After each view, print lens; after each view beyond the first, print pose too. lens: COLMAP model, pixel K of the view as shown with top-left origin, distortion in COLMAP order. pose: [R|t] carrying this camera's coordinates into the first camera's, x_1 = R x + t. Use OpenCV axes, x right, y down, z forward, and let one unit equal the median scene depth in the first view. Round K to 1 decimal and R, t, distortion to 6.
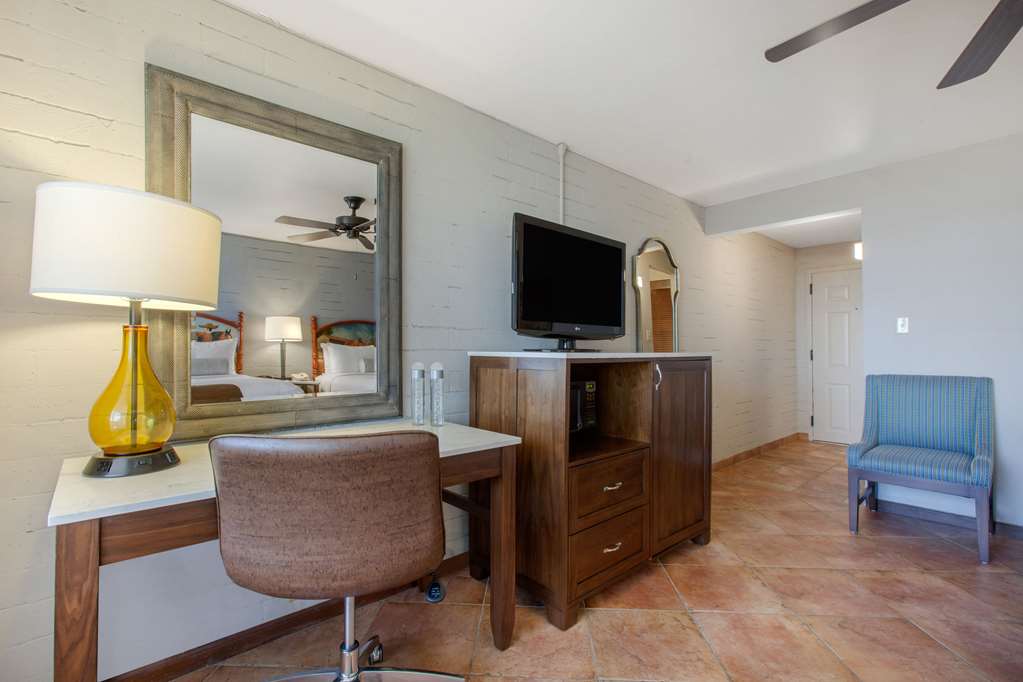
lens RADIAL K [[468.2, 0, 511.5], [0, 468.2, 341.0], [0, 0, 1]] dist [0.000246, 0.014643]
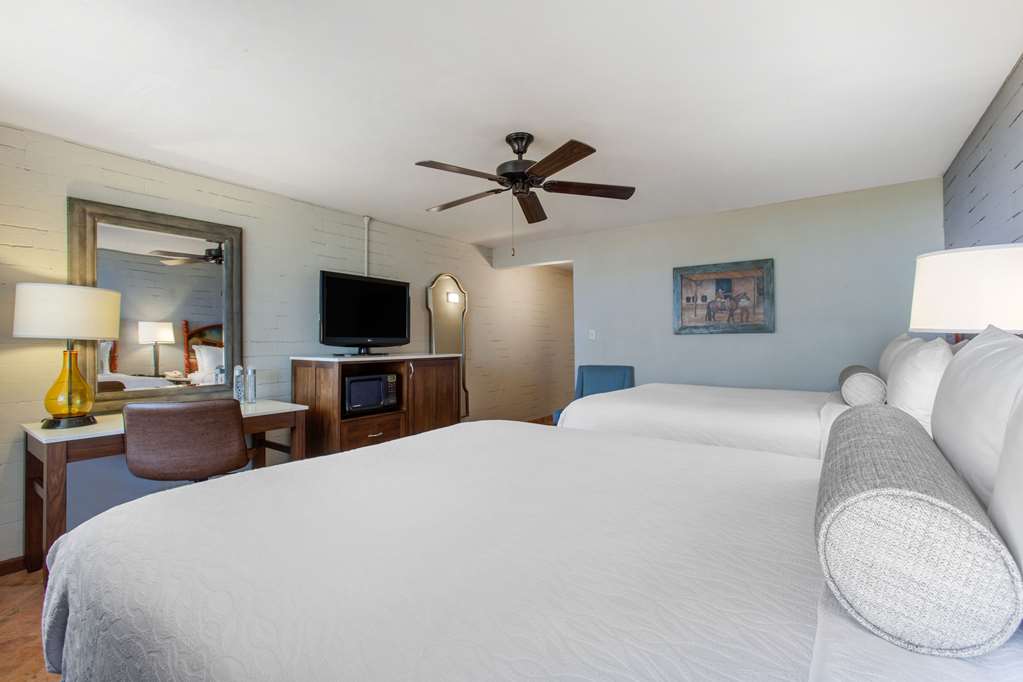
lens RADIAL K [[449.4, 0, 489.4], [0, 449.4, 335.3], [0, 0, 1]] dist [0.011376, 0.012899]
pose [[0.983420, -0.004282, 0.181290, 0.325955], [0.003810, 0.999988, 0.002950, -0.057408], [-0.181300, -0.002210, 0.983425, -0.692100]]
